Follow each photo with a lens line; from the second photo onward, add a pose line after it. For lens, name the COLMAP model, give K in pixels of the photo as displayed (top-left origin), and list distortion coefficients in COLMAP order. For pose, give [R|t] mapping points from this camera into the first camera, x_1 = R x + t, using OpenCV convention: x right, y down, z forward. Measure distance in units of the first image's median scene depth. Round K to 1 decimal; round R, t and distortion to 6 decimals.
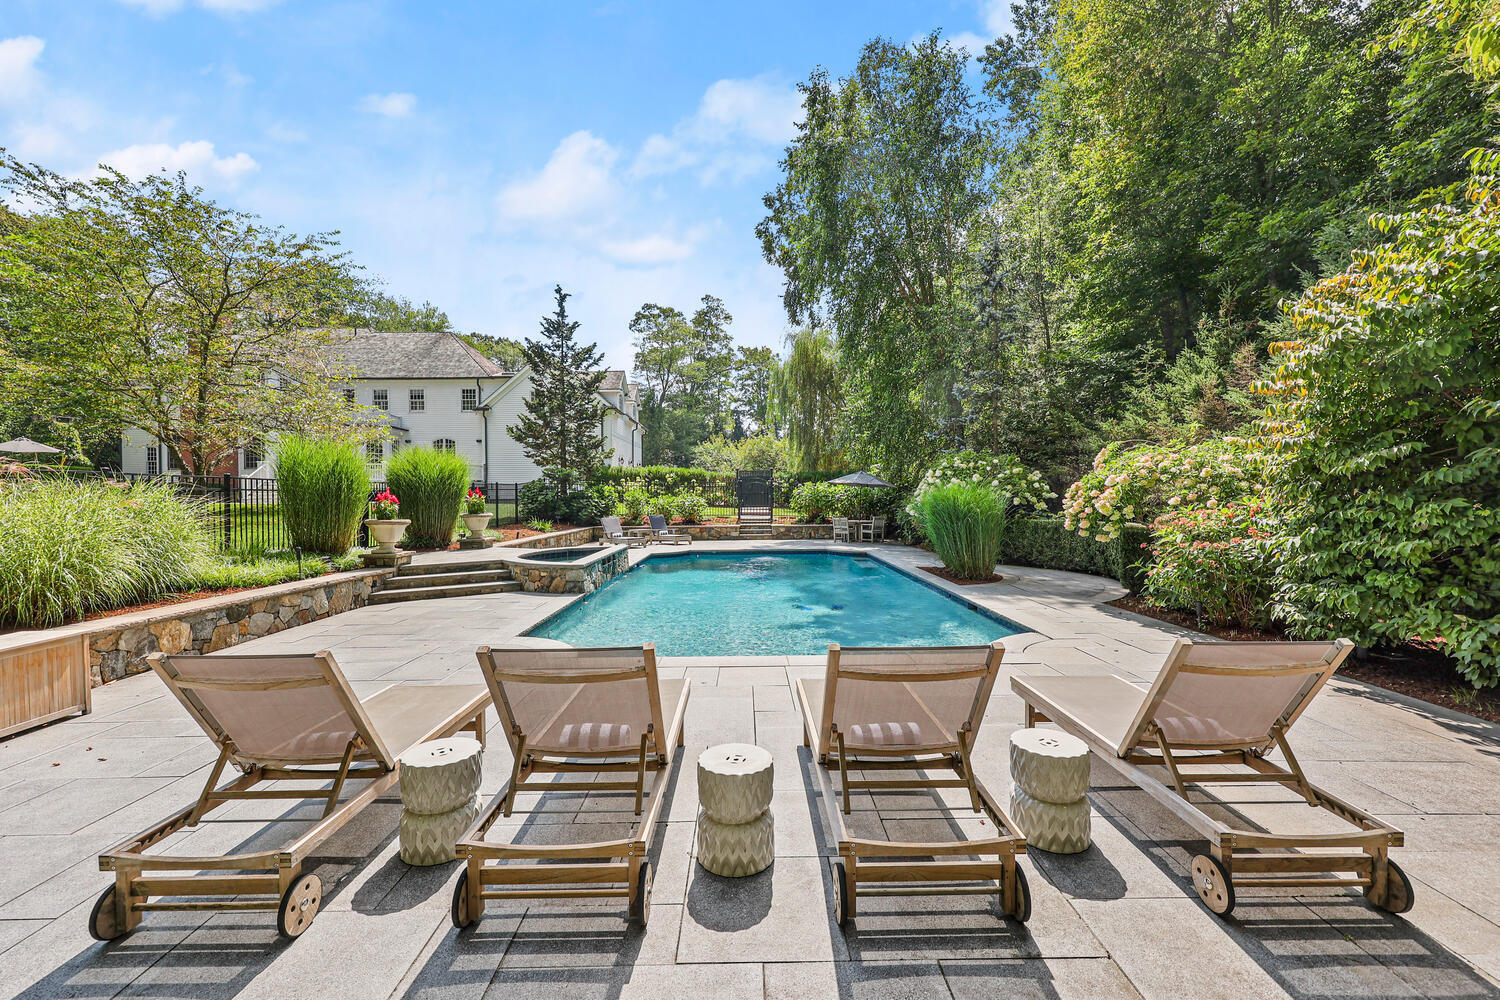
lens RADIAL K [[623.3, 0, 756.0], [0, 623.3, 494.4], [0, 0, 1]] dist [0.002791, -0.001230]
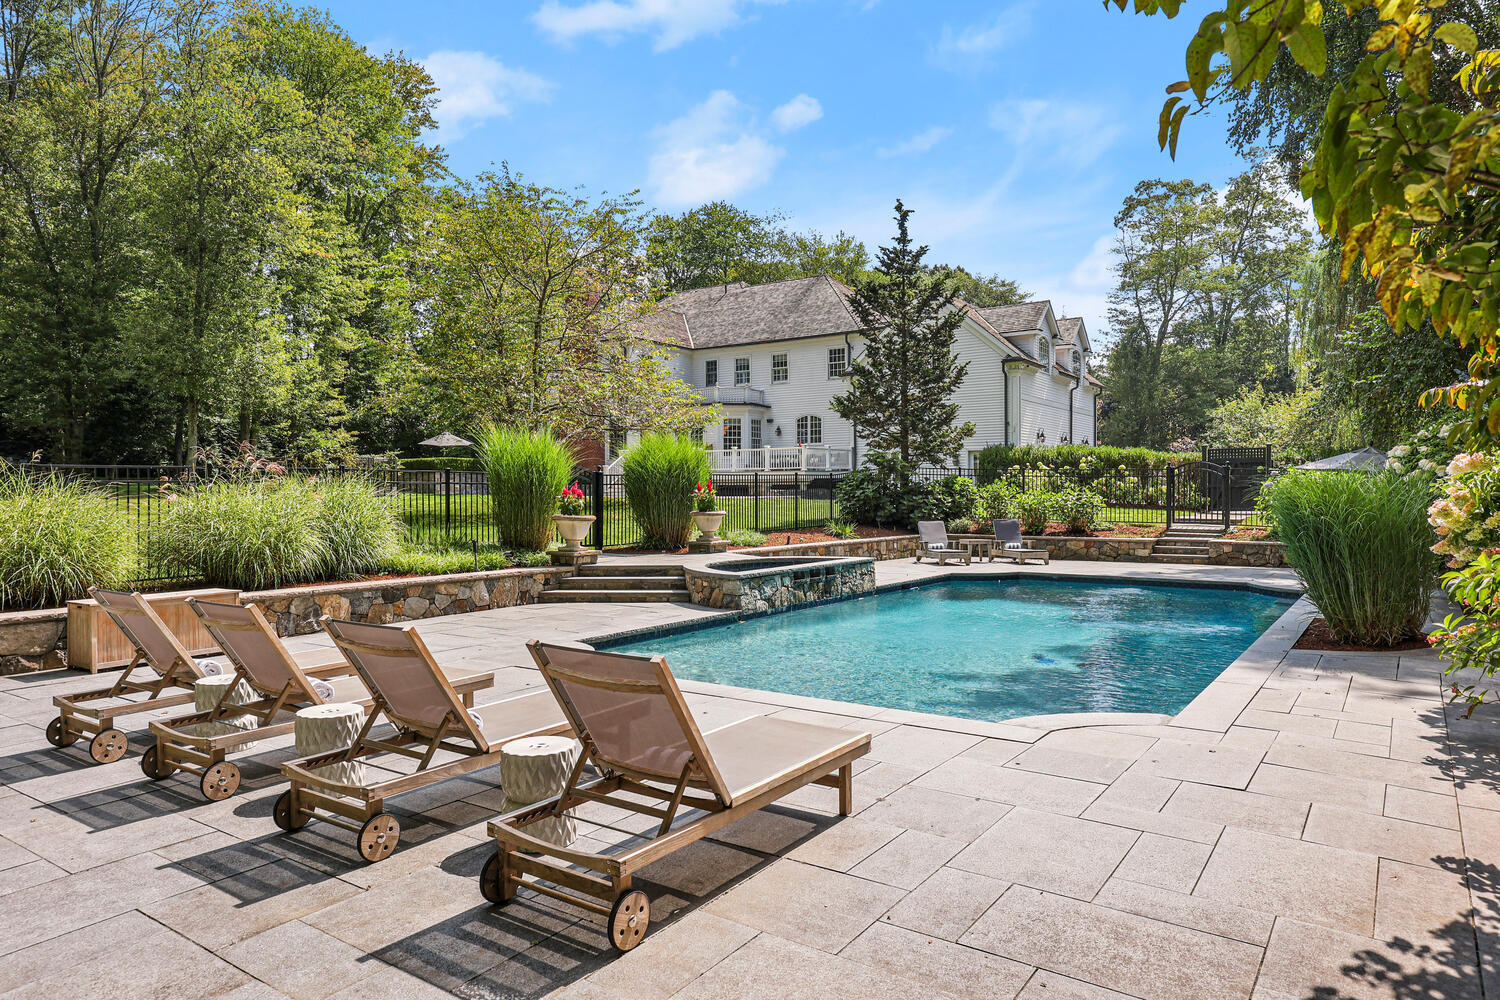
lens RADIAL K [[956.4, 0, 757.0], [0, 956.4, 494.7], [0, 0, 1]] dist [0.005036, -0.000113]
pose [[0.814376, 0.007255, -0.580292, 0.207378], [-0.003041, 0.999961, 0.008234, -0.001351], [0.580330, -0.004940, 0.814367, -0.003446]]
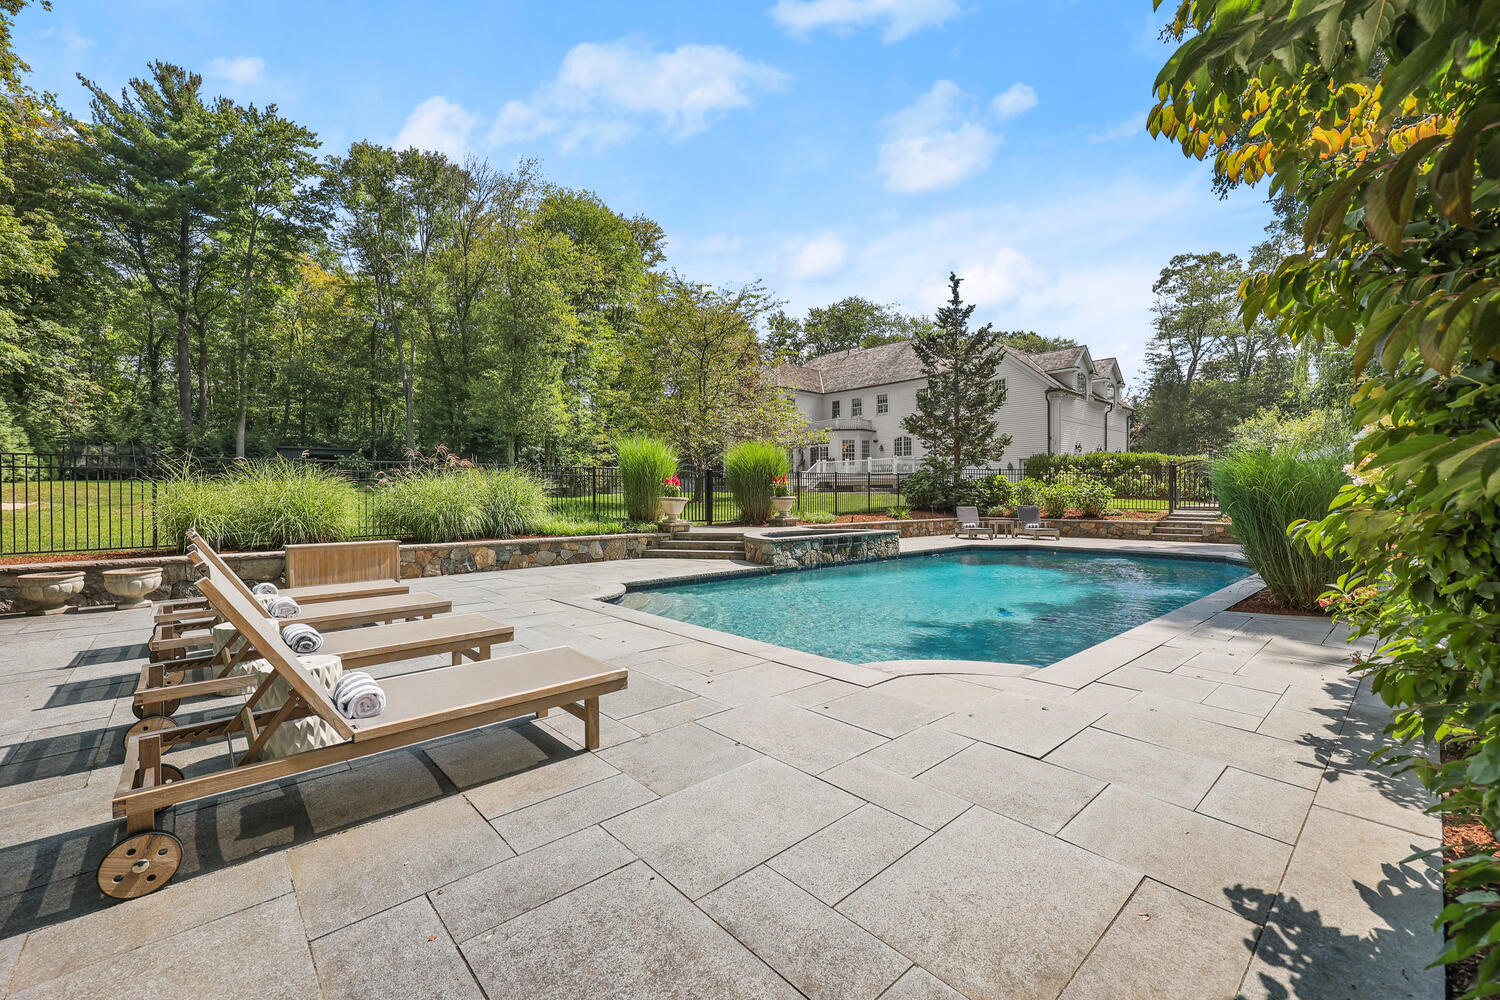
lens RADIAL K [[623.3, 0, 749.6], [0, 623.3, 498.6], [0, 0, 1]] dist [0.002791, -0.001230]
pose [[0.658862, 0.008333, -0.752217, 0.228462], [-0.000669, 0.999945, 0.010491, 0.013032], [0.752263, -0.006409, 0.658832, 0.111832]]
